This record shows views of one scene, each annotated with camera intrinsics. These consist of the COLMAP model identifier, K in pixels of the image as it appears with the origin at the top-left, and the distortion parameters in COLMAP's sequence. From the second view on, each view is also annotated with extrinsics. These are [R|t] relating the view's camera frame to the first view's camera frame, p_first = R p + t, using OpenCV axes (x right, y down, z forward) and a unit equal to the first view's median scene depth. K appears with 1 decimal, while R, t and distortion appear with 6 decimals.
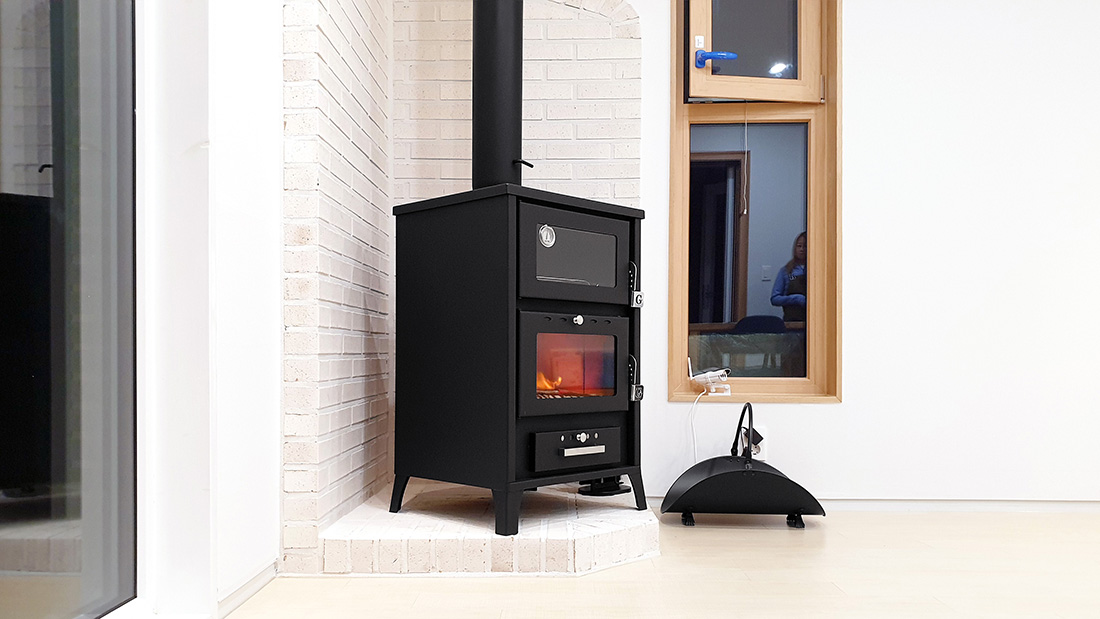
lens RADIAL K [[793.7, 0, 665.0], [0, 793.7, 354.1], [0, 0, 1]] dist [0.056454, 0.001785]
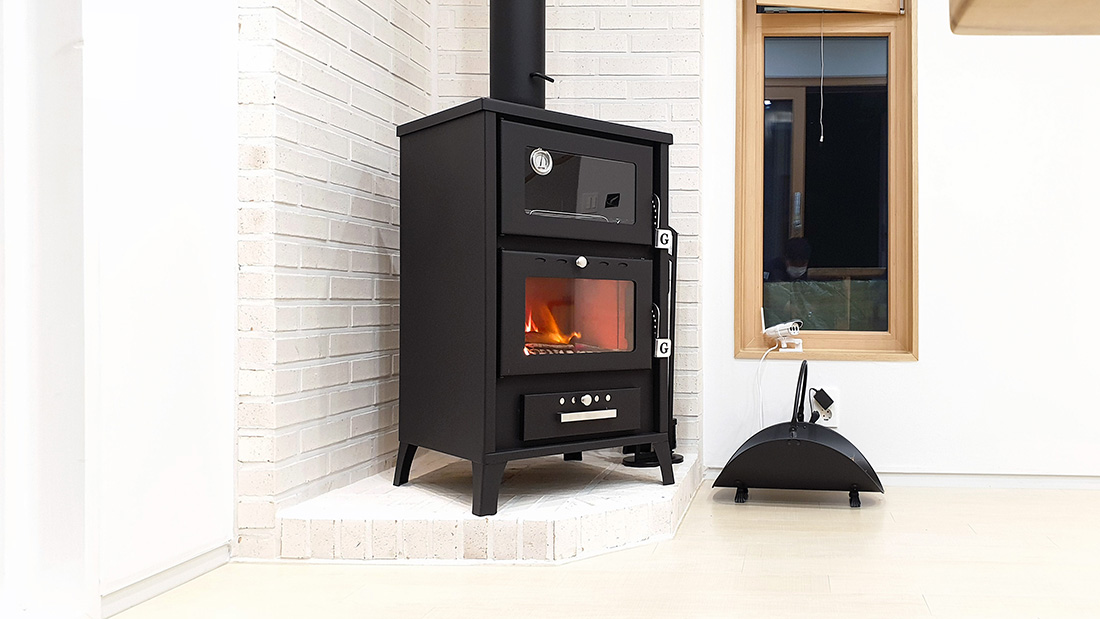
lens RADIAL K [[890.5, 0, 833.2], [0, 890.5, 301.9], [0, 0, 1]] dist [0.061504, -0.011702]
pose [[0.999957, 0.009238, 0.000962, 0.146524], [-0.009236, 0.999954, -0.002551, 0.000086], [-0.000986, 0.002542, 0.999996, 0.038984]]
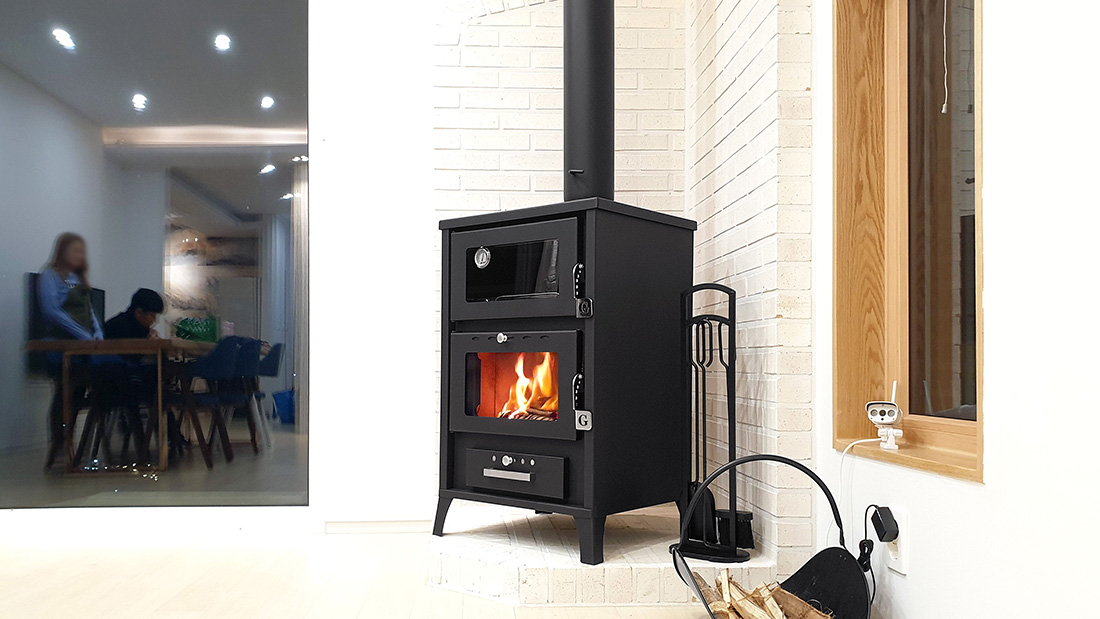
lens RADIAL K [[927.4, 0, 577.4], [0, 927.4, 359.6], [0, 0, 1]] dist [0.049476, -0.001231]
pose [[0.037875, -0.007549, -0.999254, 0.937104], [-0.000272, 0.999971, -0.007565, -0.007664], [0.999282, 0.000558, 0.037872, 0.960180]]
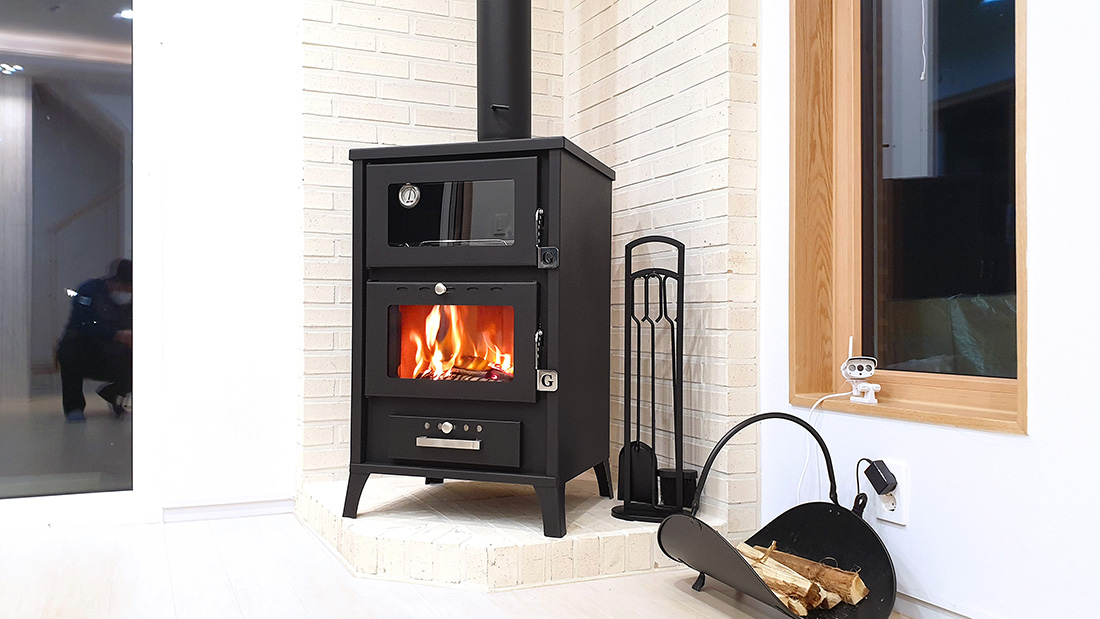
lens RADIAL K [[905.0, 0, 595.8], [0, 905.0, 319.8], [0, 0, 1]] dist [0.054956, -0.004512]
pose [[0.390487, 0.000849, -0.920608, 0.781057], [-0.005352, 0.999985, -0.001348, -0.008085], [0.920593, 0.005454, 0.390485, 0.708844]]
